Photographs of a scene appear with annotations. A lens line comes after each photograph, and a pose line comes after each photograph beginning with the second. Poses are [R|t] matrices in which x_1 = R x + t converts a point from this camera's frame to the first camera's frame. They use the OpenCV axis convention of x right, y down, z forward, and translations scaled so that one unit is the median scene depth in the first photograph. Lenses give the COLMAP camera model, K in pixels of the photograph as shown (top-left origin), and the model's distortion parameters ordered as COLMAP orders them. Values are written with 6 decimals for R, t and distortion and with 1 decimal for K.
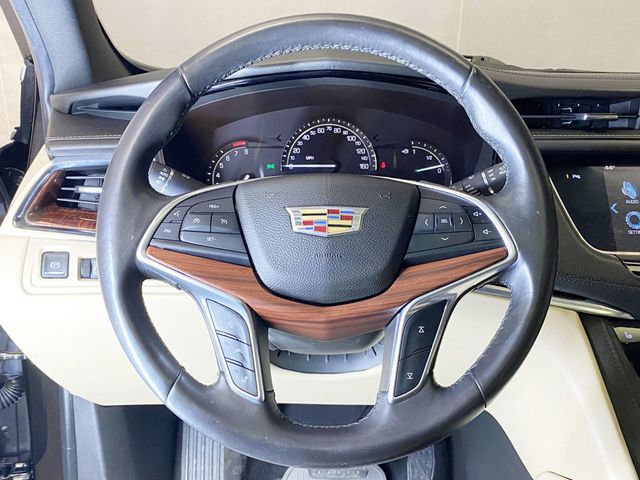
lens RADIAL K [[647.9, 0, 320.0], [0, 647.9, 239.6], [0, 0, 1]] dist [-0.042692, 0.000000]
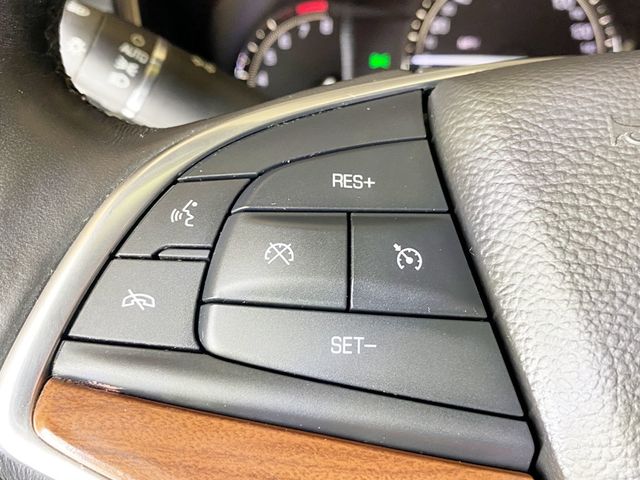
lens RADIAL K [[636.6, 0, 318.9], [0, 636.6, 240.6], [0, 0, 1]] dist [-0.061277, 0.000000]
pose [[0.999656, 0.016894, 0.020043, -0.155489], [-0.019128, 0.992934, 0.117116, -0.048716], [-0.017923, -0.117459, 0.992916, 0.679145]]
